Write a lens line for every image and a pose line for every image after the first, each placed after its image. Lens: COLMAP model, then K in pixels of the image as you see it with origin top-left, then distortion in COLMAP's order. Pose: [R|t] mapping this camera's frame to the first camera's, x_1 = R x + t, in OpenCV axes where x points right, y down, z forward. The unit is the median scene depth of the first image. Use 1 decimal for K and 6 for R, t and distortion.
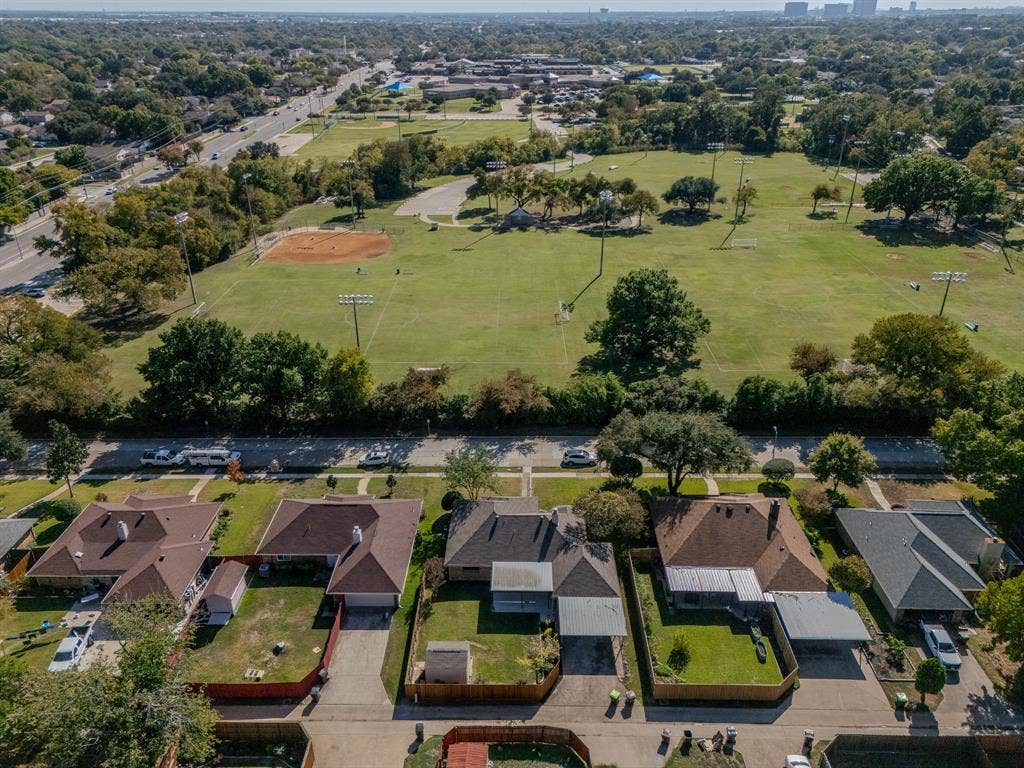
lens RADIAL K [[746.2, 0, 512.0], [0, 746.2, 384.0], [0, 0, 1]] dist [0.075784, -0.076389]
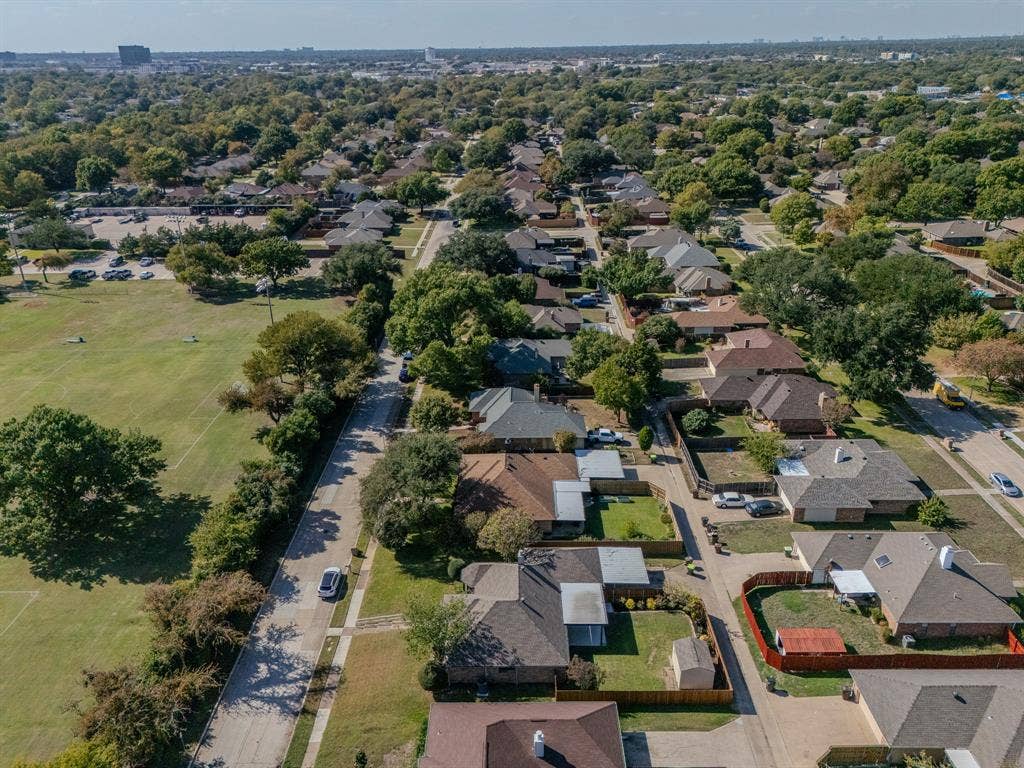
lens RADIAL K [[746.2, 0, 512.0], [0, 746.2, 384.0], [0, 0, 1]] dist [0.075784, -0.076389]
pose [[-0.011723, -0.406579, 0.913541, -0.764941], [0.456904, 0.810472, 0.366571, -0.382078], [-0.889439, 0.421697, 0.176266, 0.765756]]
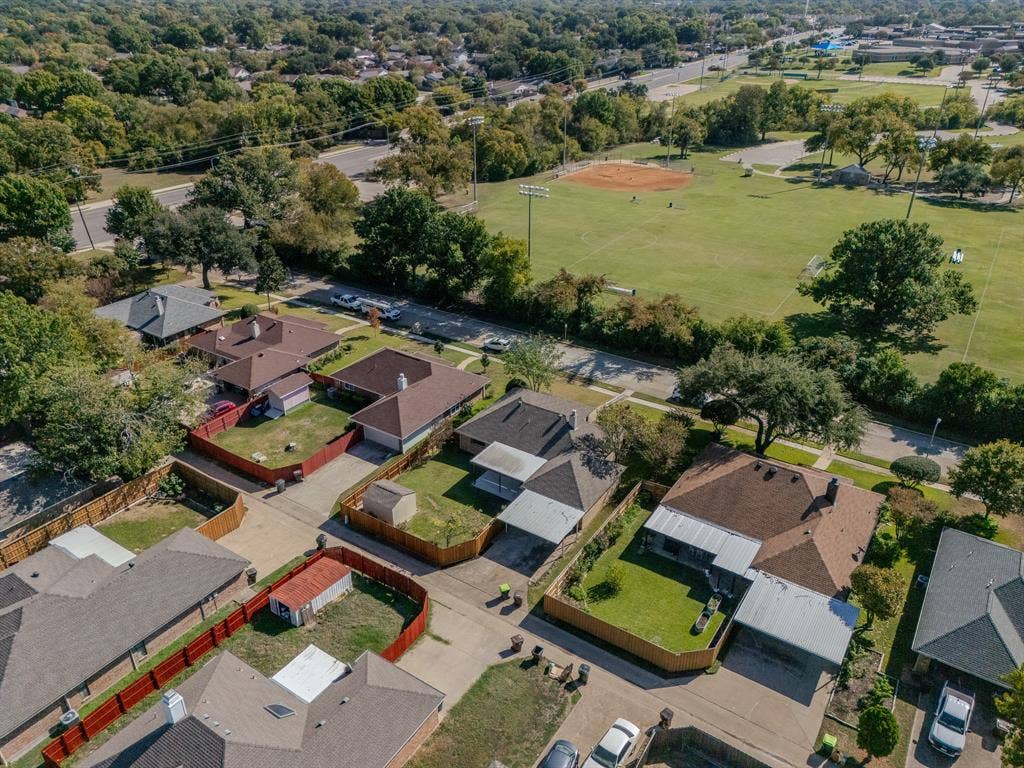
lens RADIAL K [[746.2, 0, 512.0], [0, 746.2, 384.0], [0, 0, 1]] dist [0.075784, -0.076389]
pose [[0.843907, 0.256237, -0.471342, 0.426462], [-0.243065, 0.965838, 0.089870, 0.074413], [0.478268, 0.038725, 0.877359, 0.165744]]
